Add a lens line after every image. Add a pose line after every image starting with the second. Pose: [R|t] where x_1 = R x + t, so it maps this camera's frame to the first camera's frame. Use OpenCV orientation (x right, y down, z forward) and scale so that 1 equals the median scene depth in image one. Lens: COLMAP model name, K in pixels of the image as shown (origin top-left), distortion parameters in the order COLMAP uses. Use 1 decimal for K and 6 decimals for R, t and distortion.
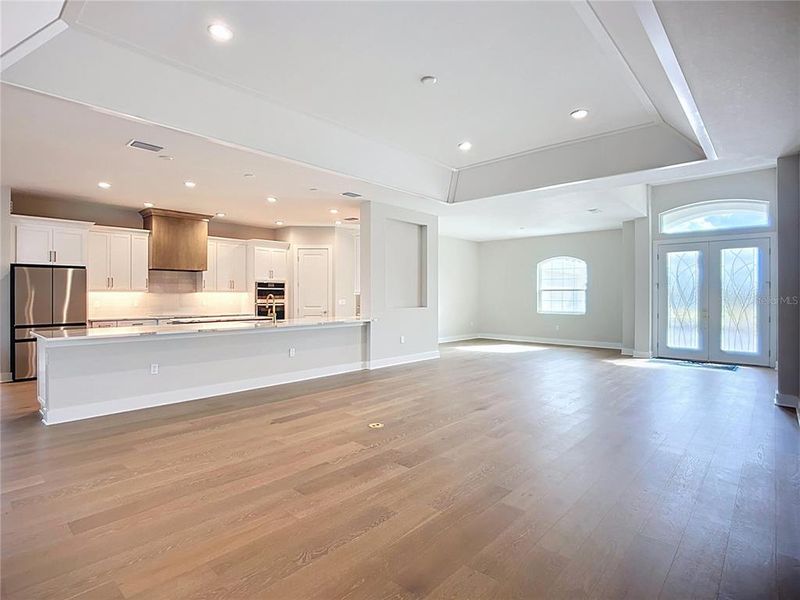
lens RADIAL K [[414.7, 0, 395.3], [0, 414.7, 295.6], [0, 0, 1]] dist [-0.018779, 0.003989]
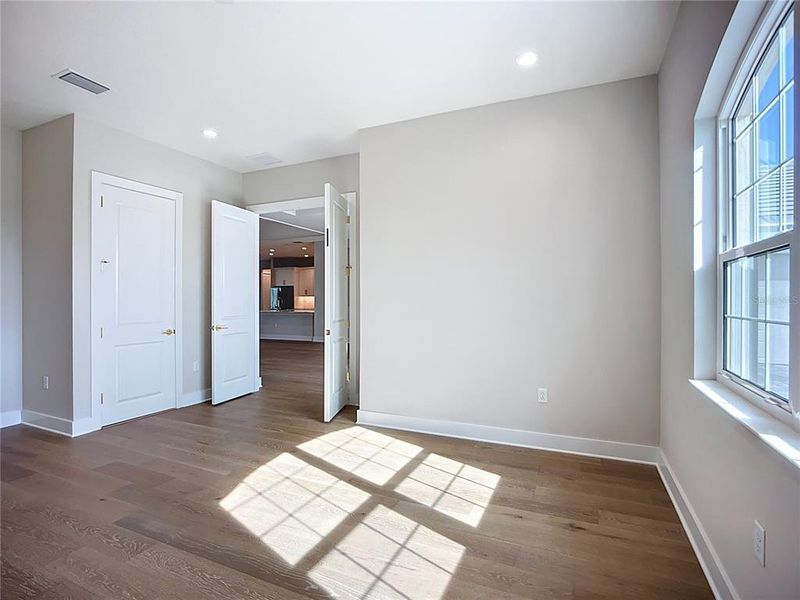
lens RADIAL K [[414.7, 0, 399.8], [0, 414.7, 301.7], [0, 0, 1]] dist [-0.018779, 0.003989]
pose [[0.330168, -0.003448, -0.943916, 1.386690], [-0.003723, 0.999981, -0.004955, 0.023153], [0.943915, 0.005151, 0.330149, 0.685783]]
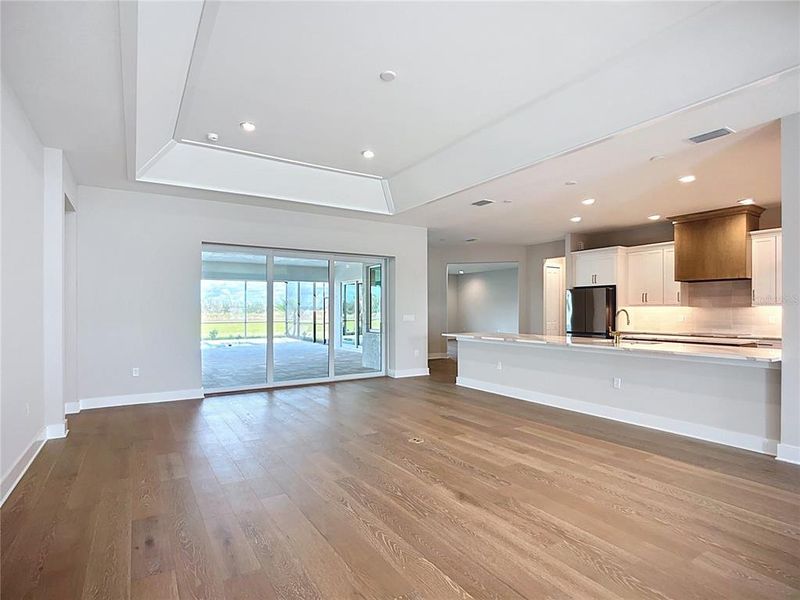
lens RADIAL K [[414.7, 0, 394.9], [0, 414.7, 307.0], [0, 0, 1]] dist [-0.018779, 0.003989]
pose [[-0.249110, -0.009450, -0.968429, 0.464880], [0.000316, 0.999952, -0.009839, 0.001426], [0.968475, -0.002757, -0.249095, 0.598147]]
